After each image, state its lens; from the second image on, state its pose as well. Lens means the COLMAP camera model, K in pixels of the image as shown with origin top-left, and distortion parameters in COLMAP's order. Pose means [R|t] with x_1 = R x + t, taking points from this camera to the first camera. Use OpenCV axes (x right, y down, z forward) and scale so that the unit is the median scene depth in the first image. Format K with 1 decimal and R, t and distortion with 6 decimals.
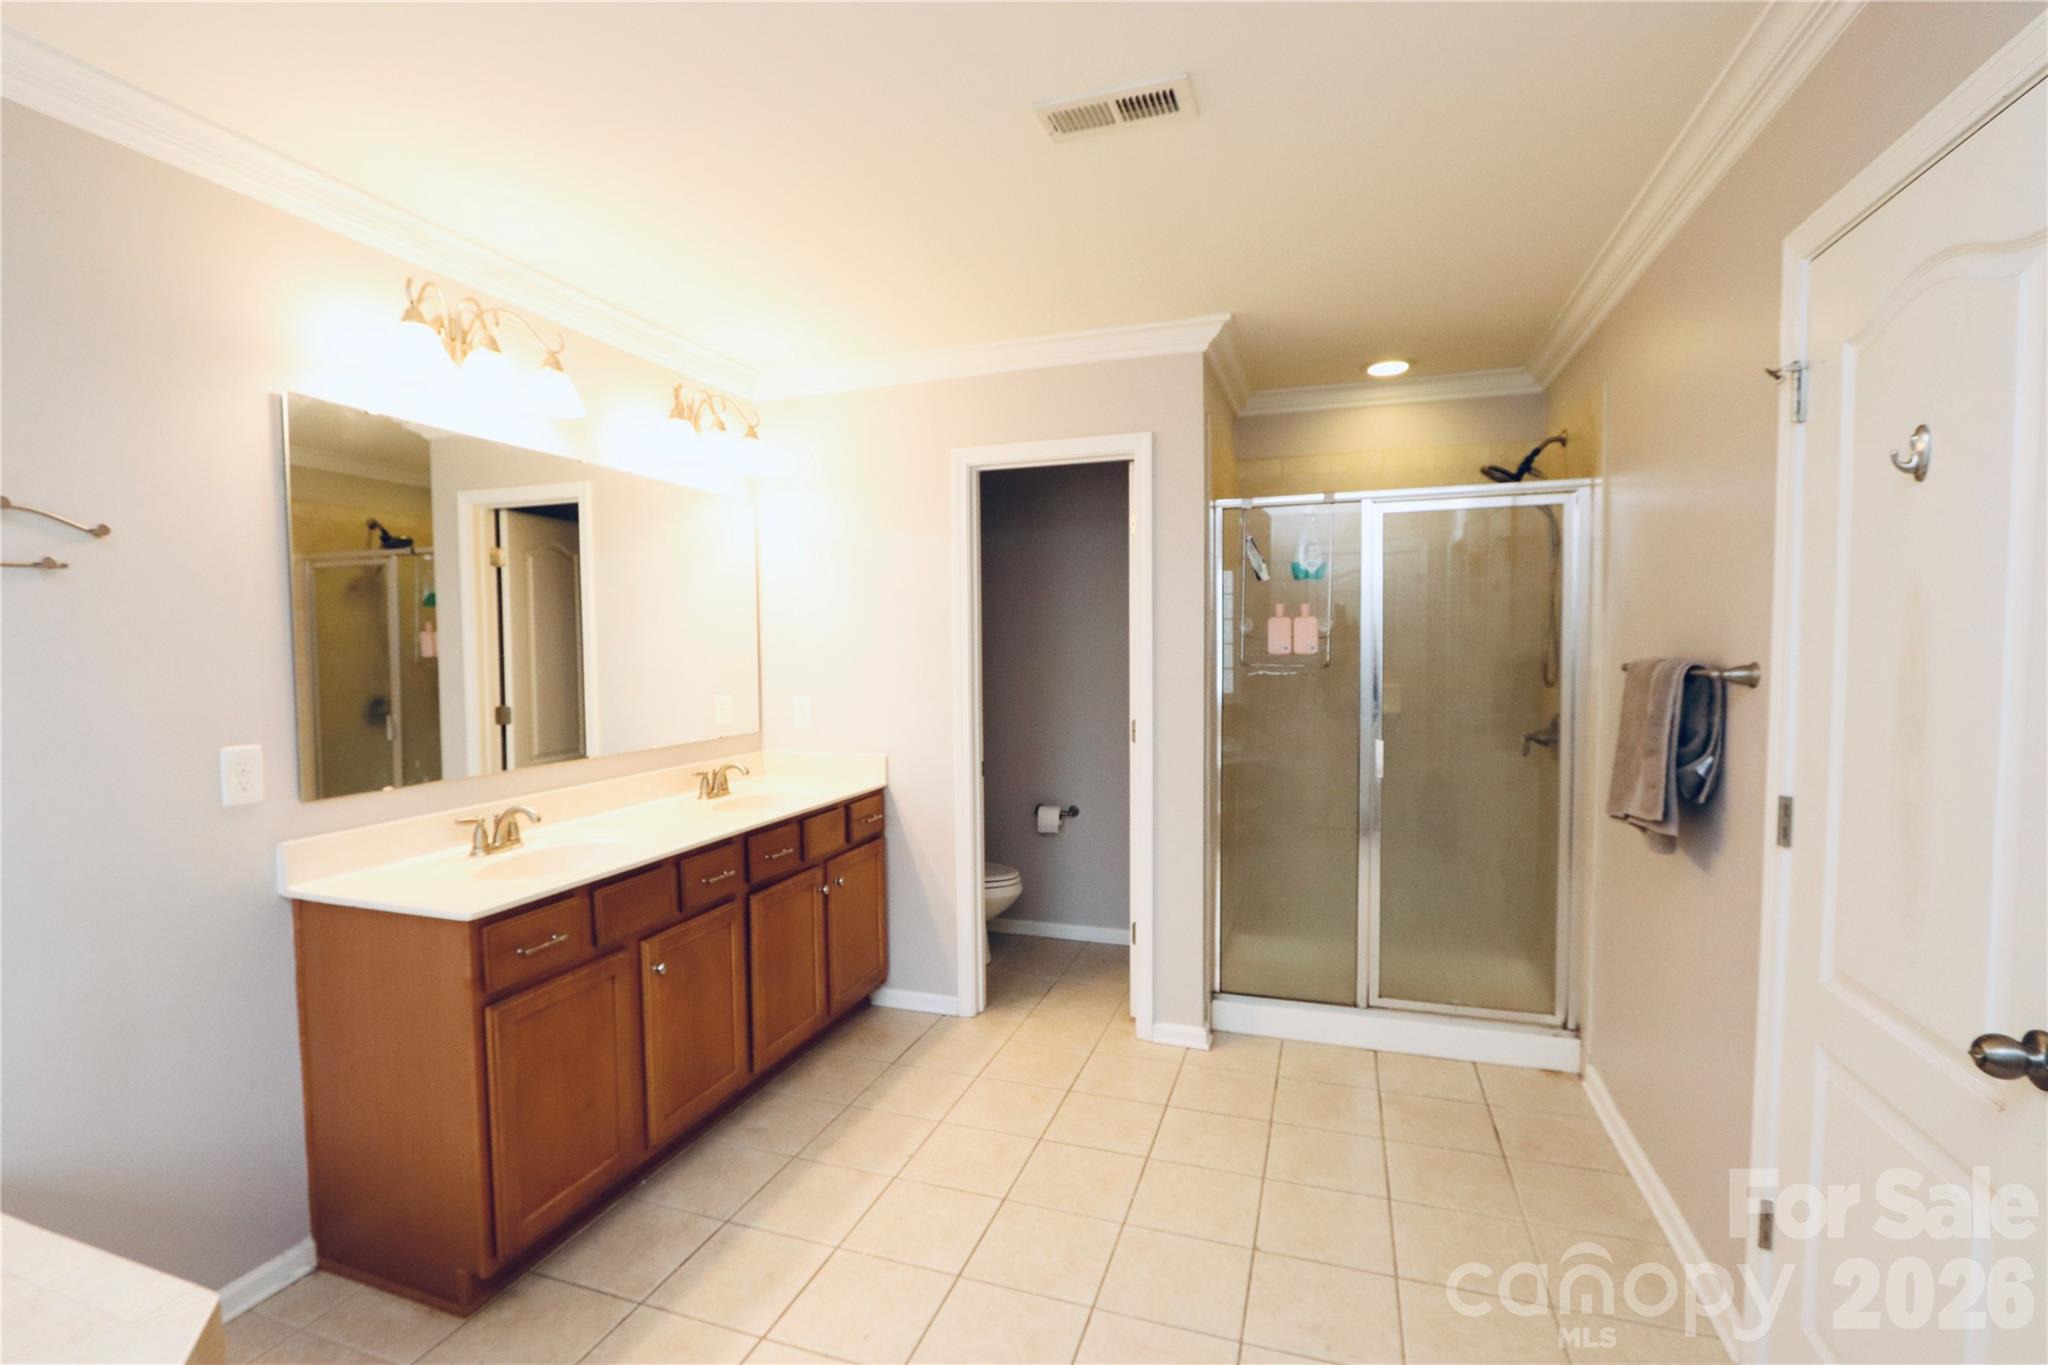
lens RADIAL K [[961.3, 0, 989.4], [0, 961.3, 692.8], [0, 0, 1]] dist [-0.018719, 0.009113]
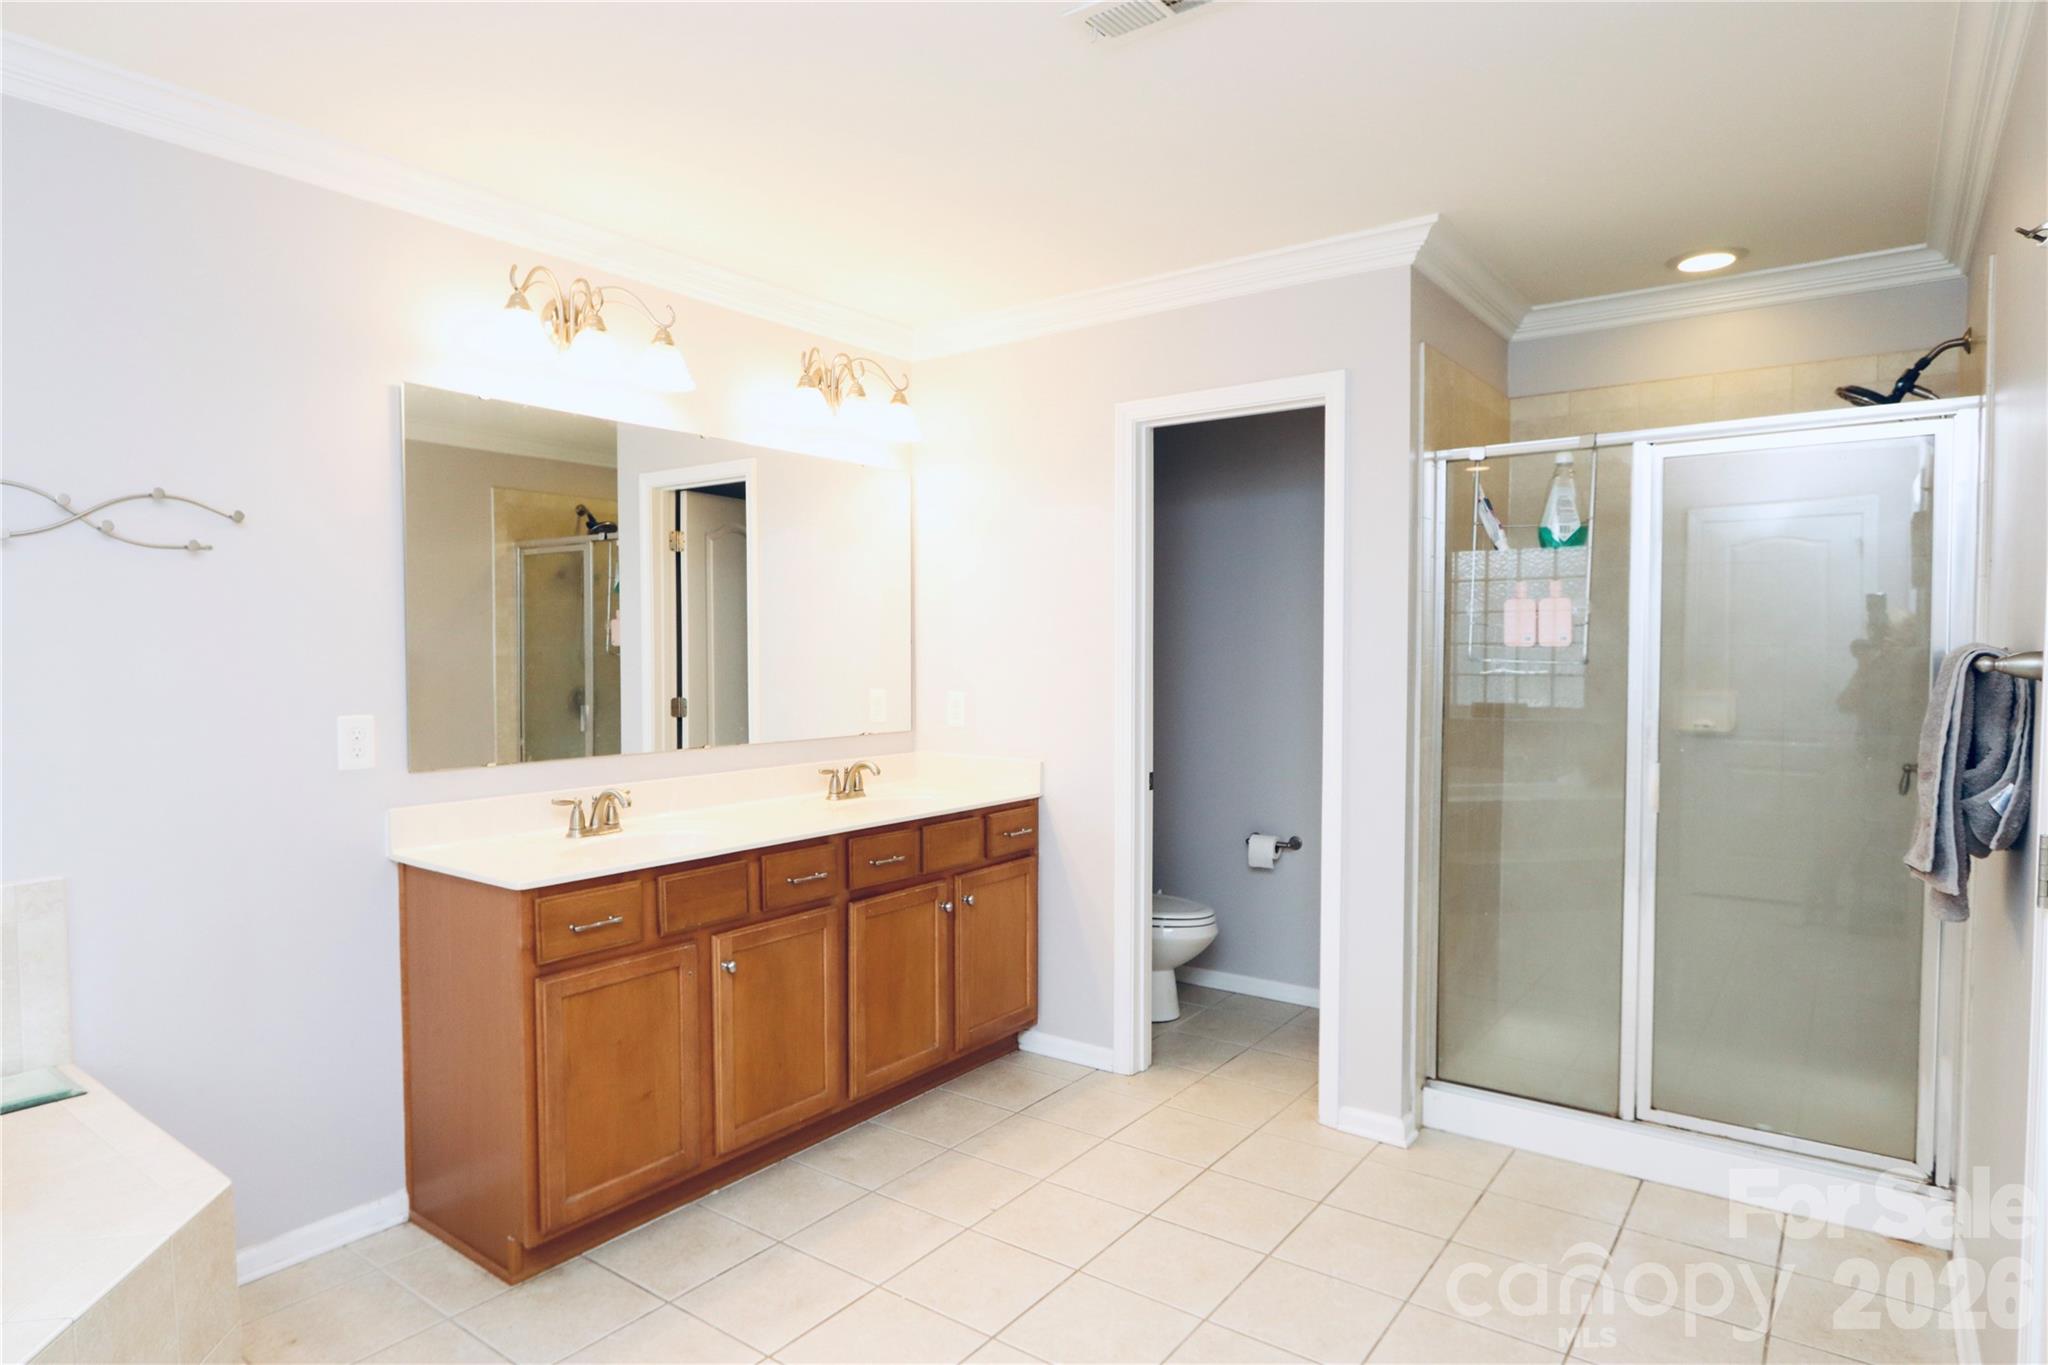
lens RADIAL K [[1180.9, 0, 978.5], [0, 1180.9, 690.7], [0, 0, 1]] dist [-0.004046, 0.000362]
pose [[0.953012, 0.019945, -0.302276, 0.181991], [-0.023959, 0.999667, -0.009578, 0.015416], [0.301984, 0.016370, 0.953172, -0.035157]]
